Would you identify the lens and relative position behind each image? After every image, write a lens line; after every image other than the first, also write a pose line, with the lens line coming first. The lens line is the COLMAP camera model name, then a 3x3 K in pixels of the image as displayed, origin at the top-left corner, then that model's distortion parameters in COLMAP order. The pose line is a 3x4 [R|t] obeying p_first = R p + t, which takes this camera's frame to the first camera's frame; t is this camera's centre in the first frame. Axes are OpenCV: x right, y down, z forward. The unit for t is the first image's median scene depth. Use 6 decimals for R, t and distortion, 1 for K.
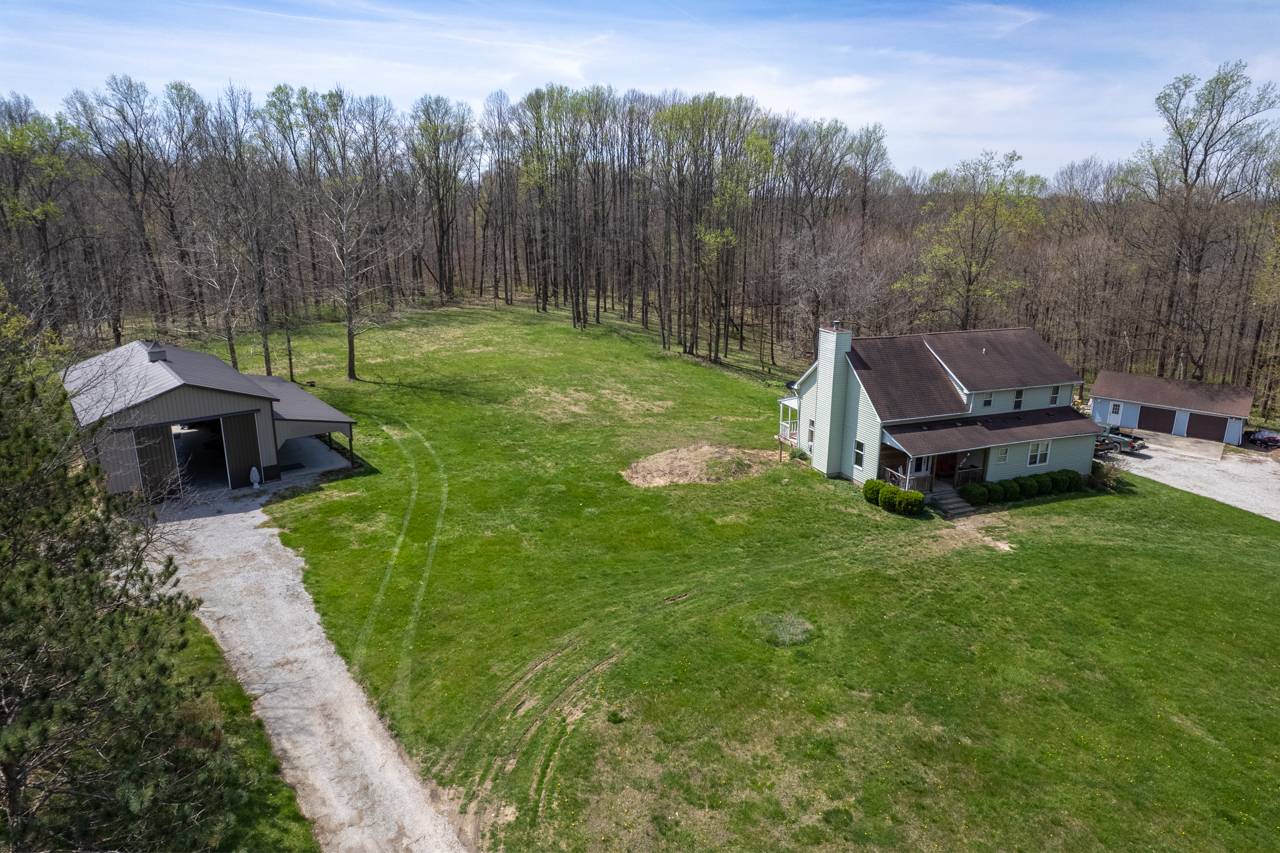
lens RADIAL K [[819.1, 0, 642.5], [0, 819.1, 426.9], [0, 0, 1]] dist [-0.070349, 0.058853]
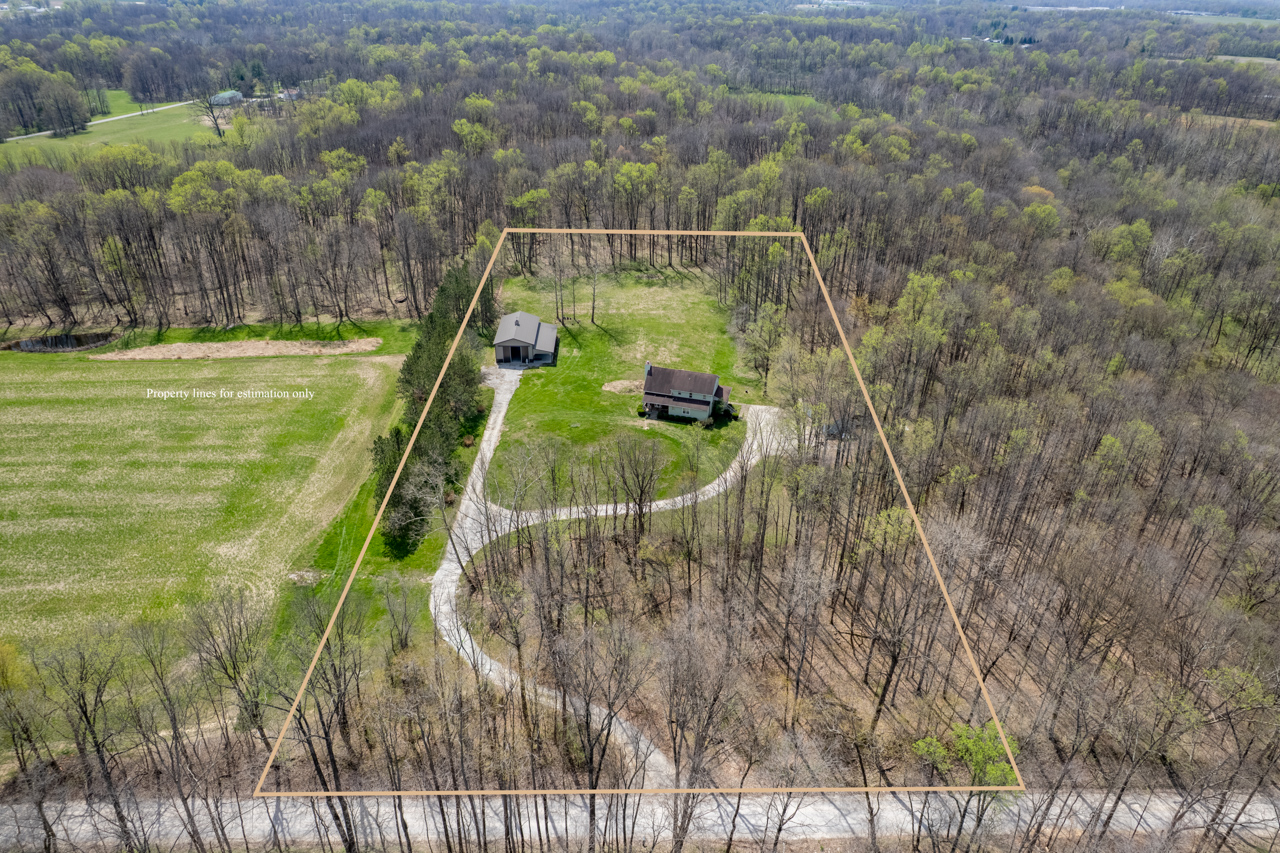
lens RADIAL K [[819.1, 0, 652.5], [0, 819.1, 433.9], [0, 0, 1]] dist [-0.070349, 0.058853]
pose [[0.808527, 0.307496, -0.501727, 2.261489], [-0.177166, 0.940252, 0.290756, -0.920354], [0.561156, -0.146195, 0.814697, -2.112431]]
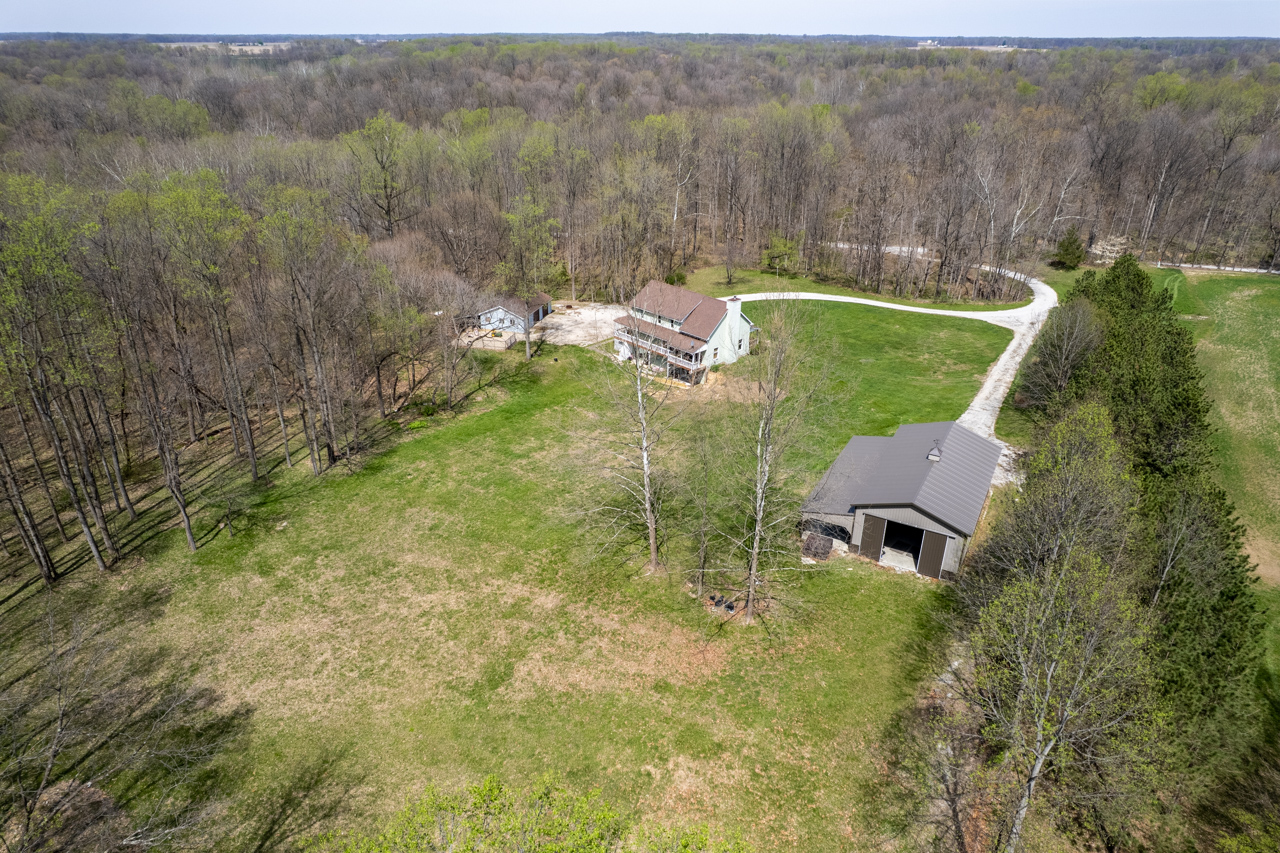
lens RADIAL K [[819.1, 0, 645.7], [0, 819.1, 427.7], [0, 0, 1]] dist [-0.070349, 0.058853]
pose [[-0.378862, -0.413083, 0.828146, -1.669603], [0.237276, 0.821586, 0.518360, -1.050283], [-0.894519, 0.392886, -0.213252, 1.843450]]
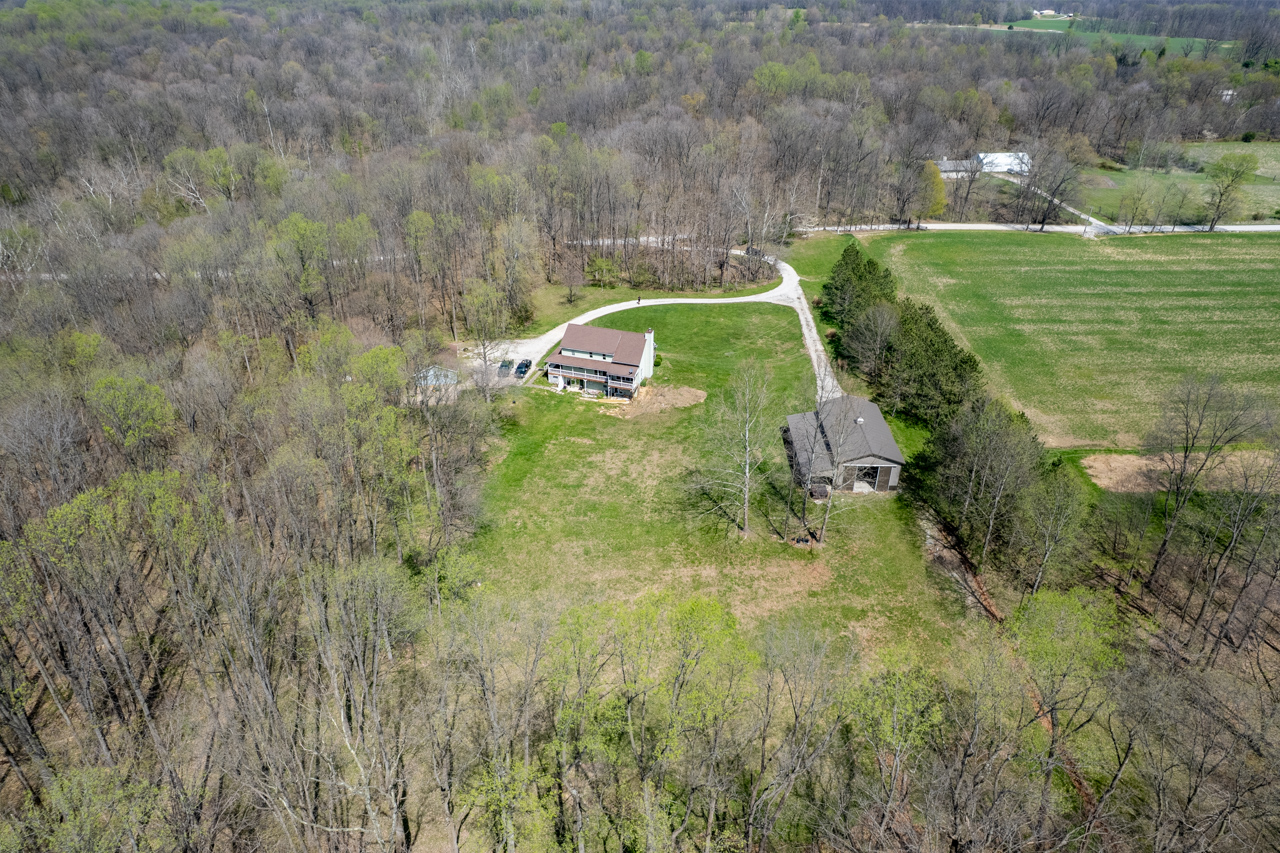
lens RADIAL K [[819.1, 0, 633.6], [0, 819.1, 423.8], [0, 0, 1]] dist [-0.070349, 0.058853]
pose [[-0.769866, -0.327105, 0.548004, -1.497867], [0.160192, 0.732131, 0.662059, -1.901744], [-0.617774, 0.597483, -0.511244, 2.816586]]
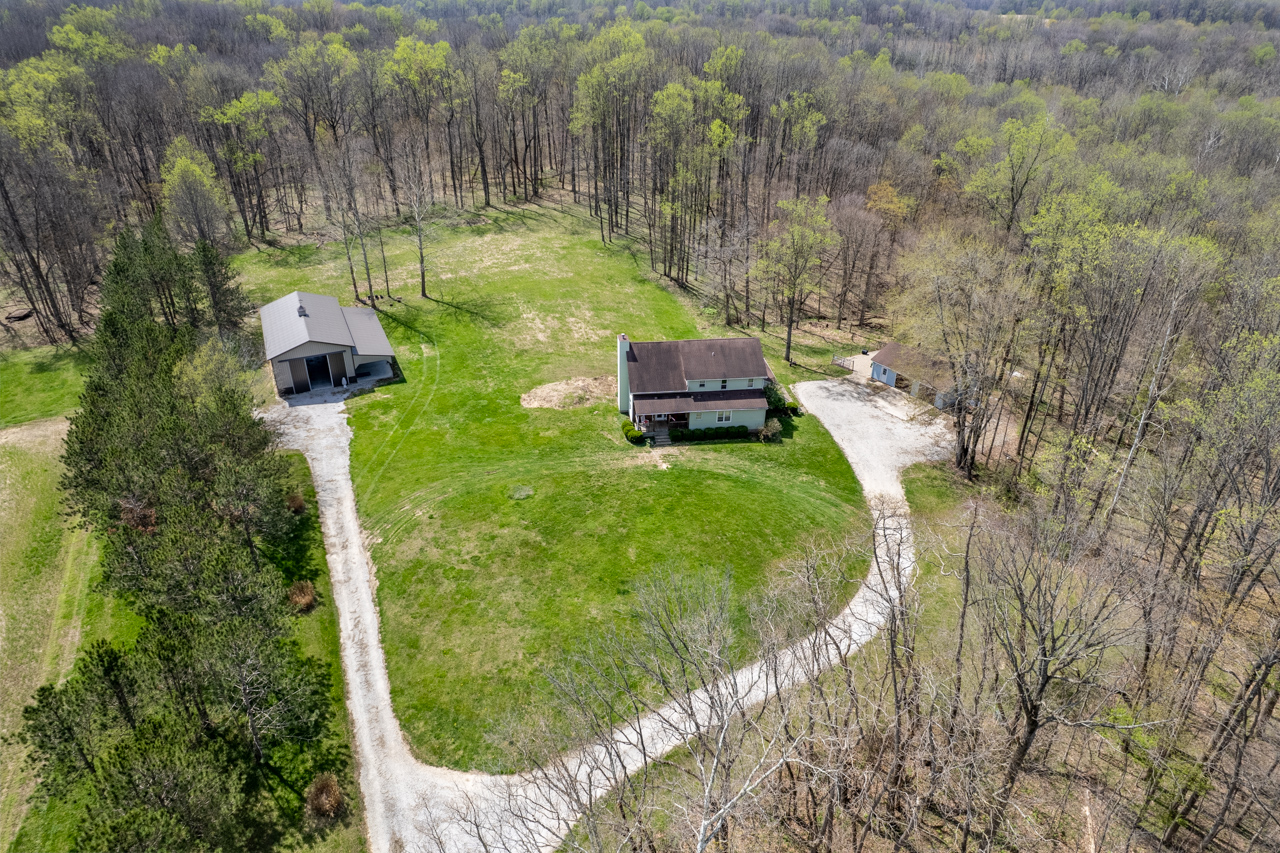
lens RADIAL K [[819.1, 0, 645.7], [0, 819.1, 428.9], [0, 0, 1]] dist [-0.070349, 0.058853]
pose [[0.973499, 0.123519, -0.192465, 0.684530], [-0.072246, 0.964600, 0.253629, -0.404406], [0.216980, -0.233003, 0.947961, -0.828103]]
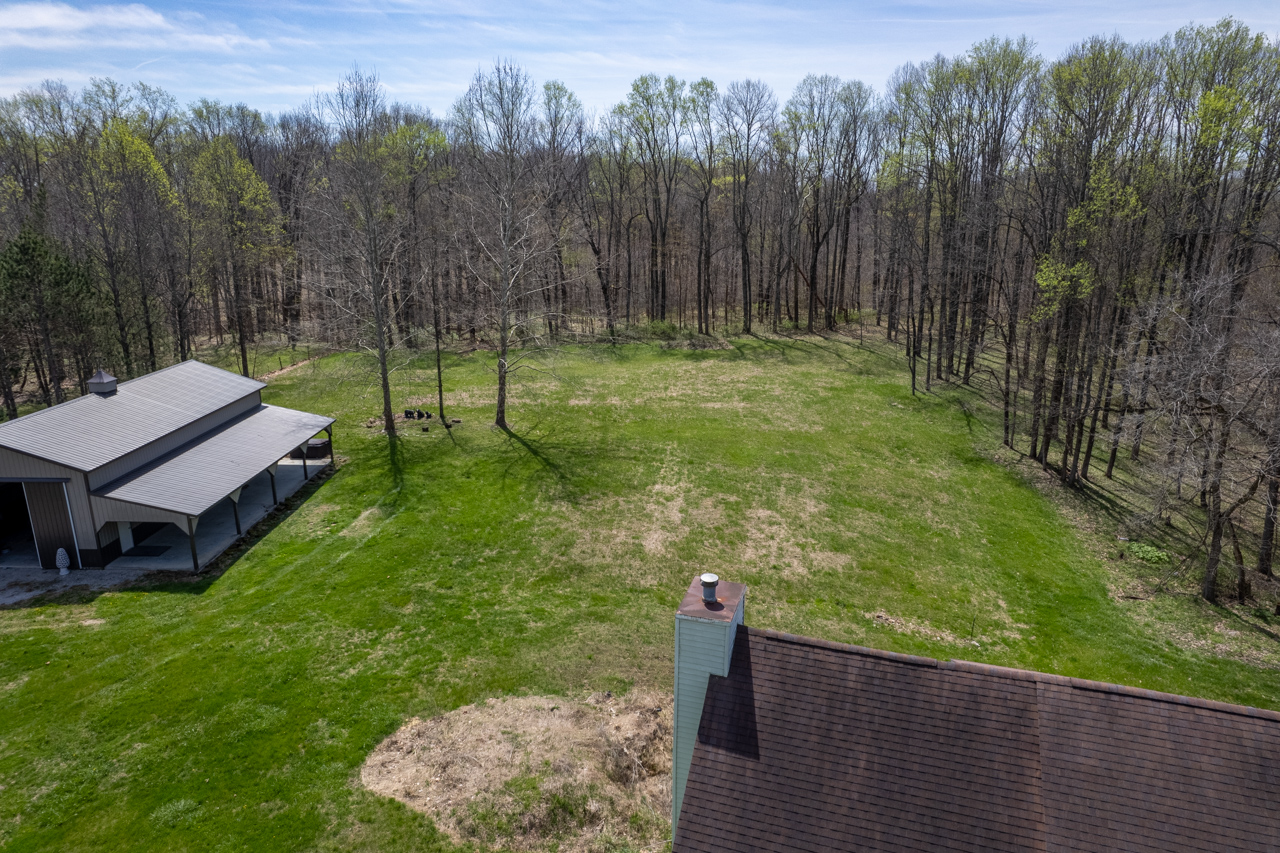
lens RADIAL K [[819.1, 0, 646.1], [0, 819.1, 431.8], [0, 0, 1]] dist [-0.070349, 0.058853]
pose [[0.773364, 0.172303, -0.610098, 0.419710], [-0.170949, 0.983388, 0.061031, -0.207711], [0.610479, 0.057097, 0.789972, 0.720262]]
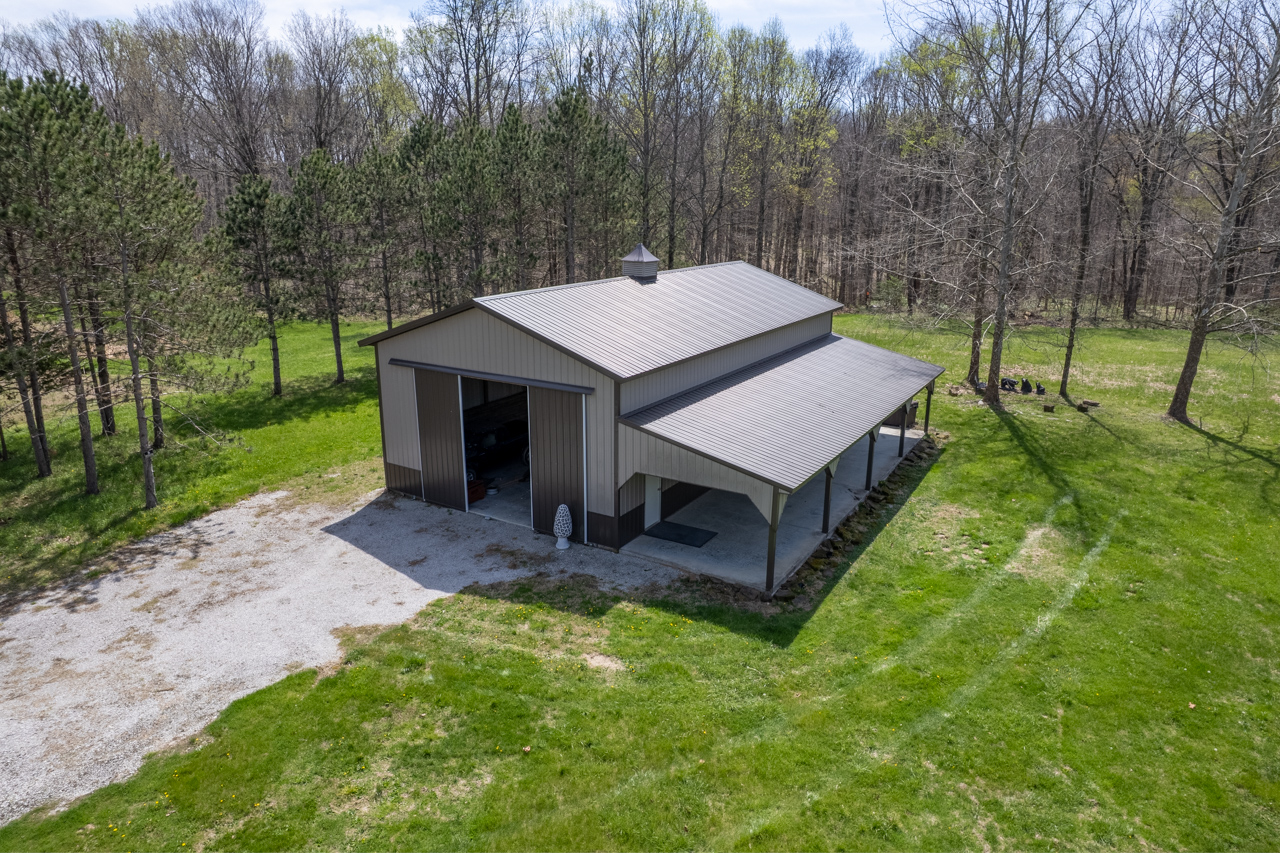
lens RADIAL K [[819.1, 0, 641.9], [0, 819.1, 438.5], [0, 0, 1]] dist [-0.070349, 0.058853]
pose [[0.347884, 0.261220, -0.900411, -0.046264], [-0.255668, 0.950432, 0.176952, -0.082665], [0.902004, 0.168648, 0.397426, 0.842200]]
